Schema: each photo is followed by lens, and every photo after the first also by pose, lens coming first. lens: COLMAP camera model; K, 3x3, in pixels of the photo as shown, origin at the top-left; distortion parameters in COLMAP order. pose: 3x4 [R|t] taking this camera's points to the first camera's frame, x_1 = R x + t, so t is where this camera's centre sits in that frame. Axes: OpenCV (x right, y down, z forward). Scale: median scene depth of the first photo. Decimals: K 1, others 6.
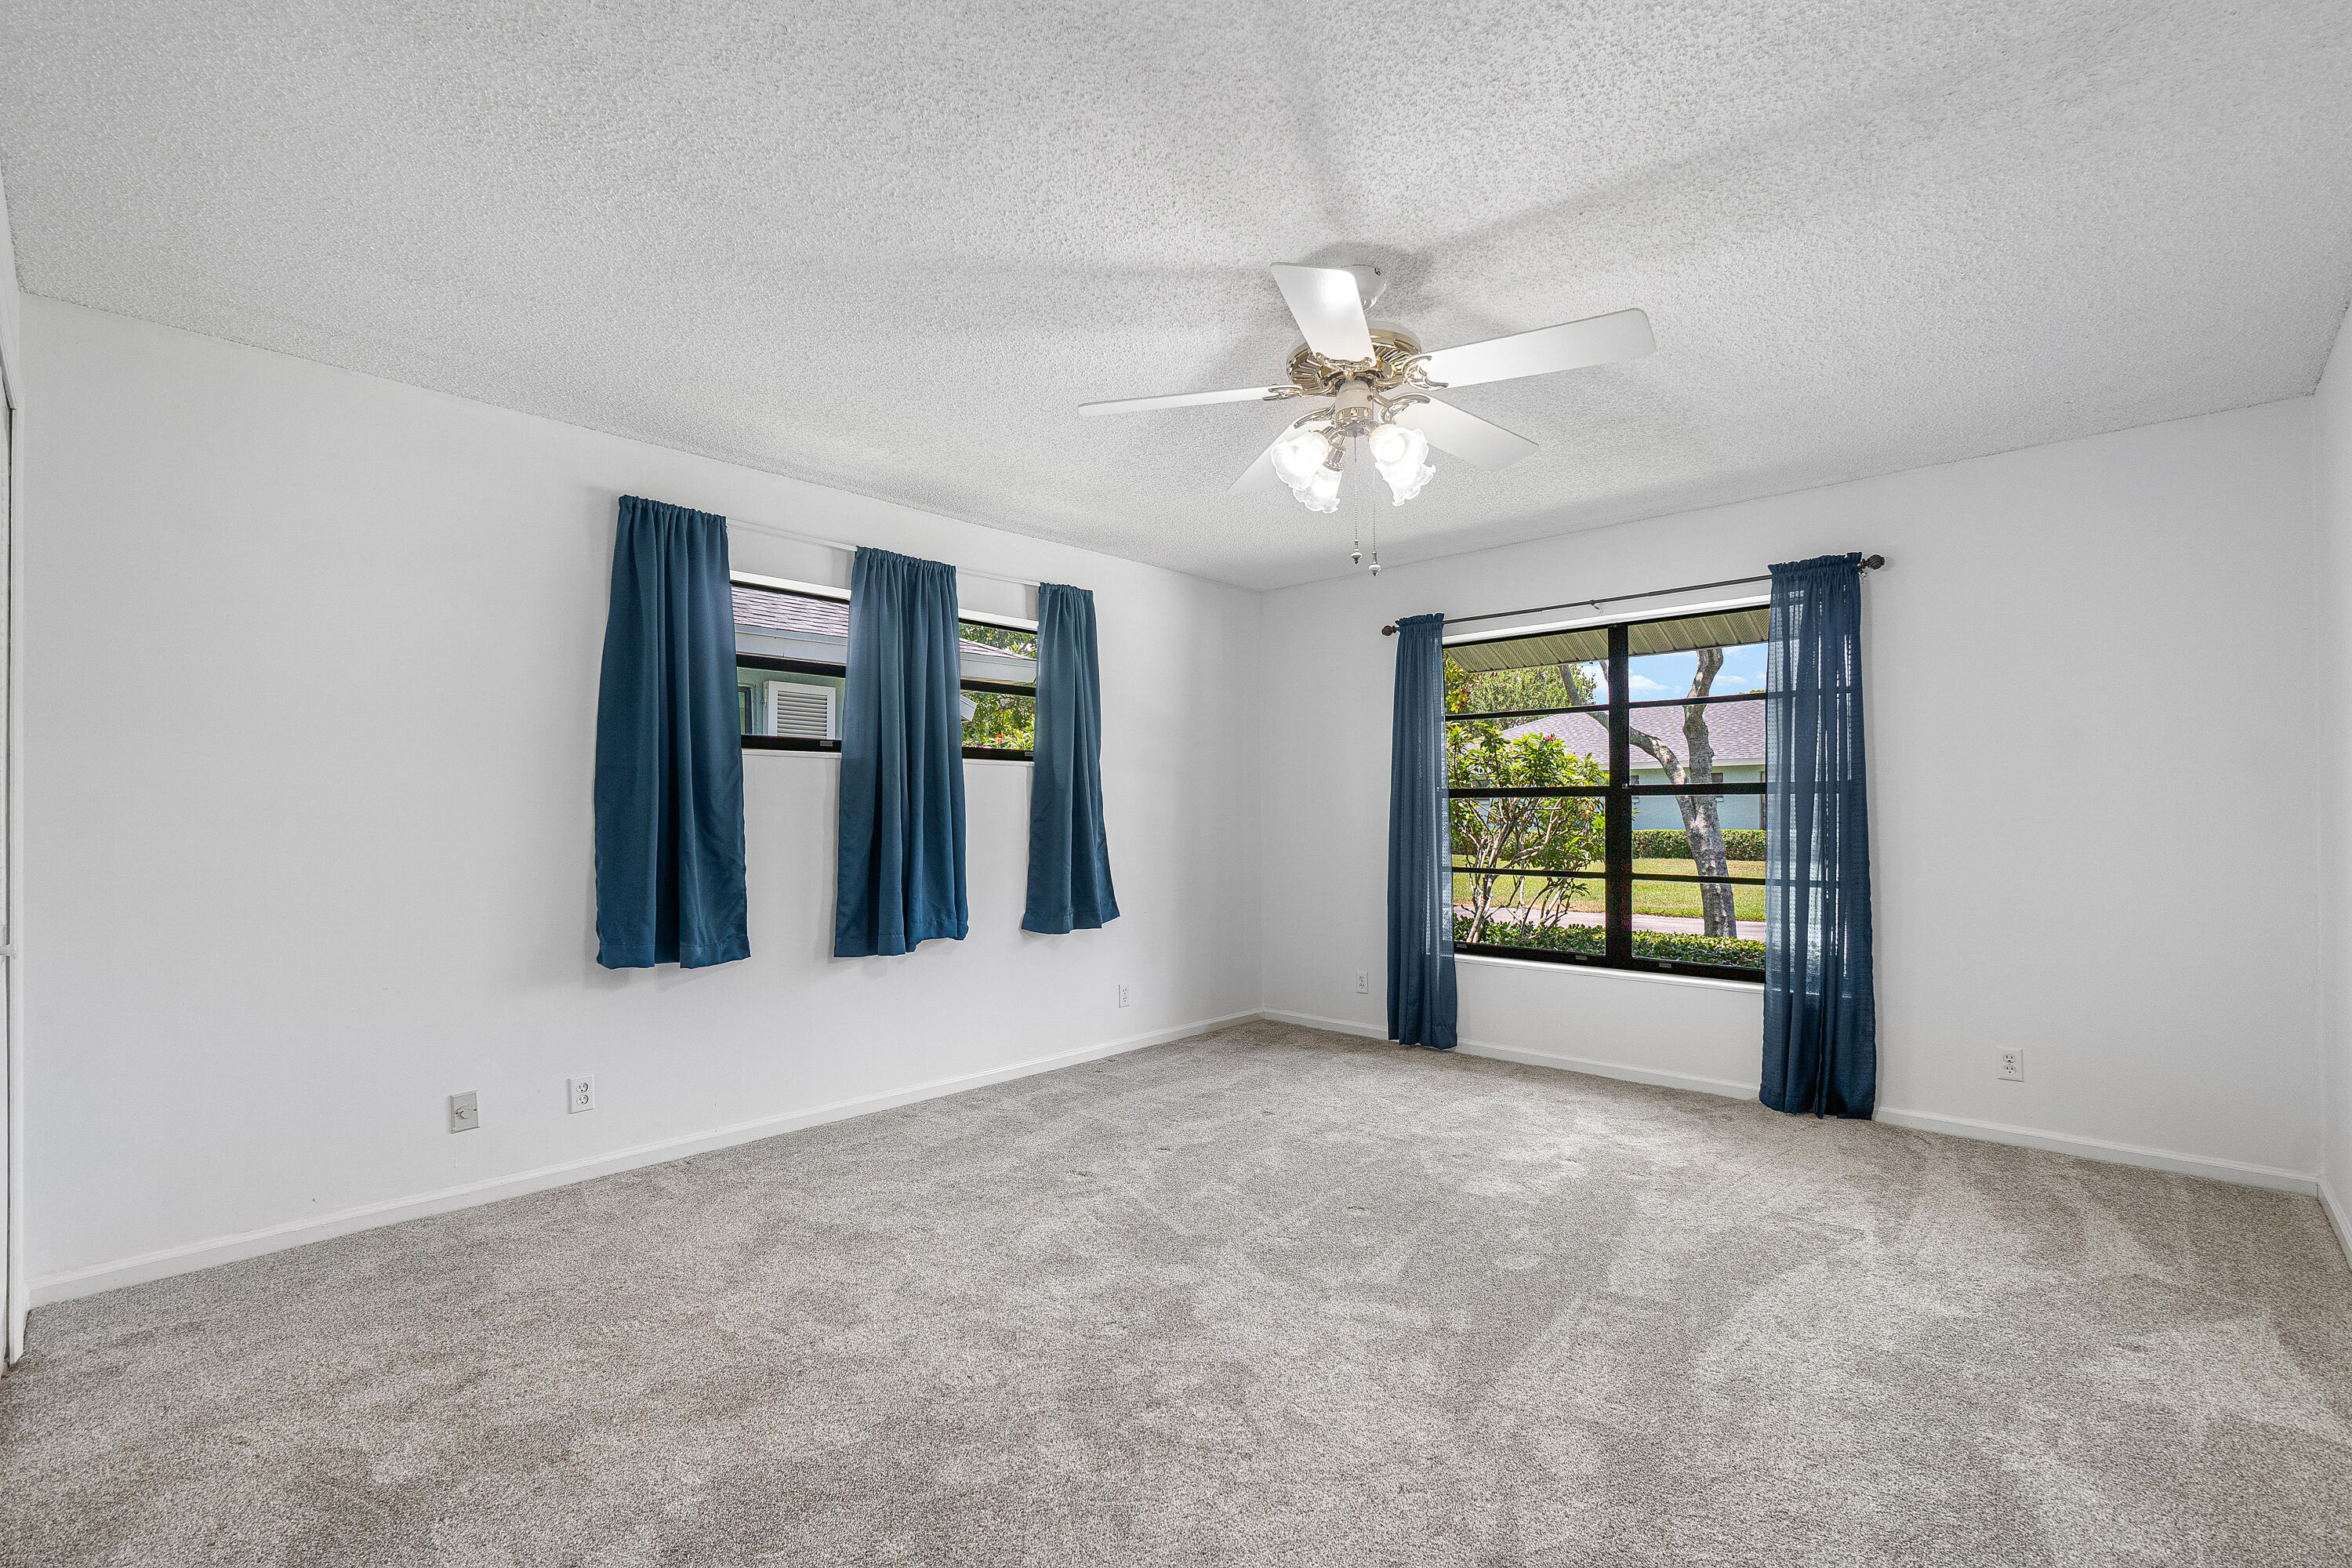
lens RADIAL K [[1026.7, 0, 1169.7], [0, 1026.7, 790.7], [0, 0, 1]] dist [-0.007117, 0.002554]
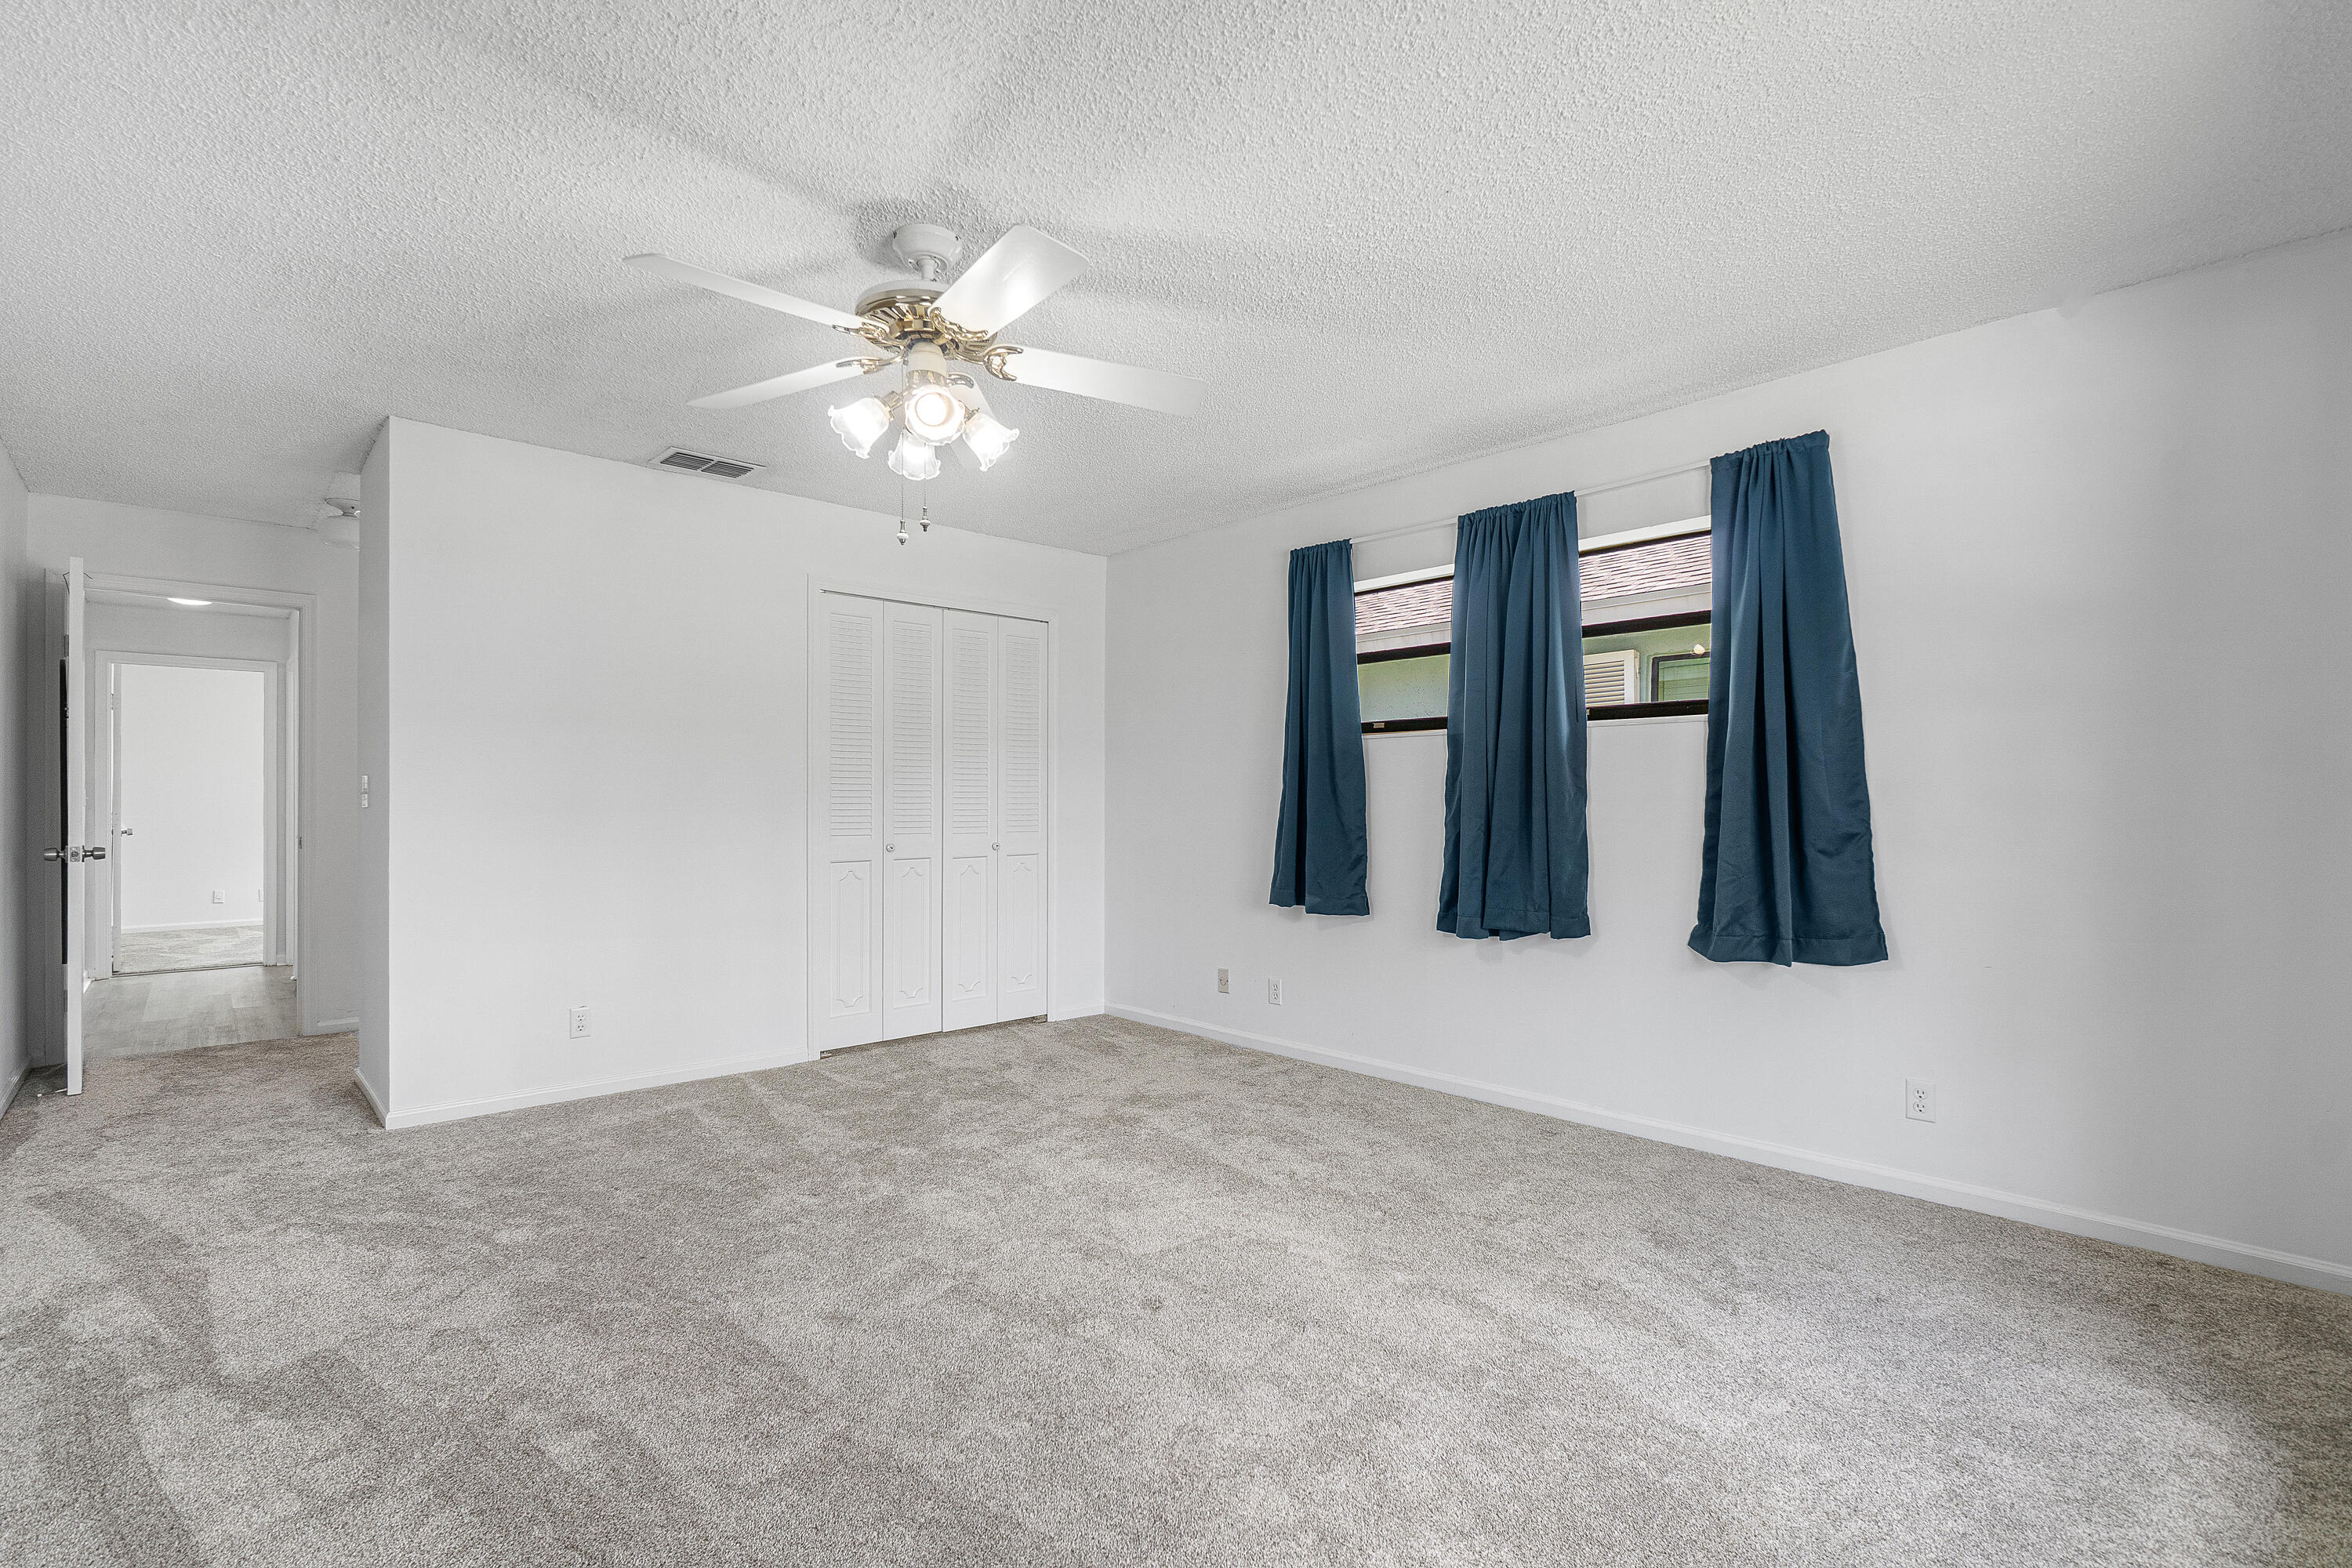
lens RADIAL K [[1031.9, 0, 1170.4], [0, 1031.9, 787.5], [0, 0, 1]] dist [-0.028874, 0.007599]
pose [[-0.052247, 0.000232, -0.998634, 0.649061], [0.034852, 0.999391, -0.001591, 0.010810], [0.998026, -0.034888, -0.052223, 0.726872]]
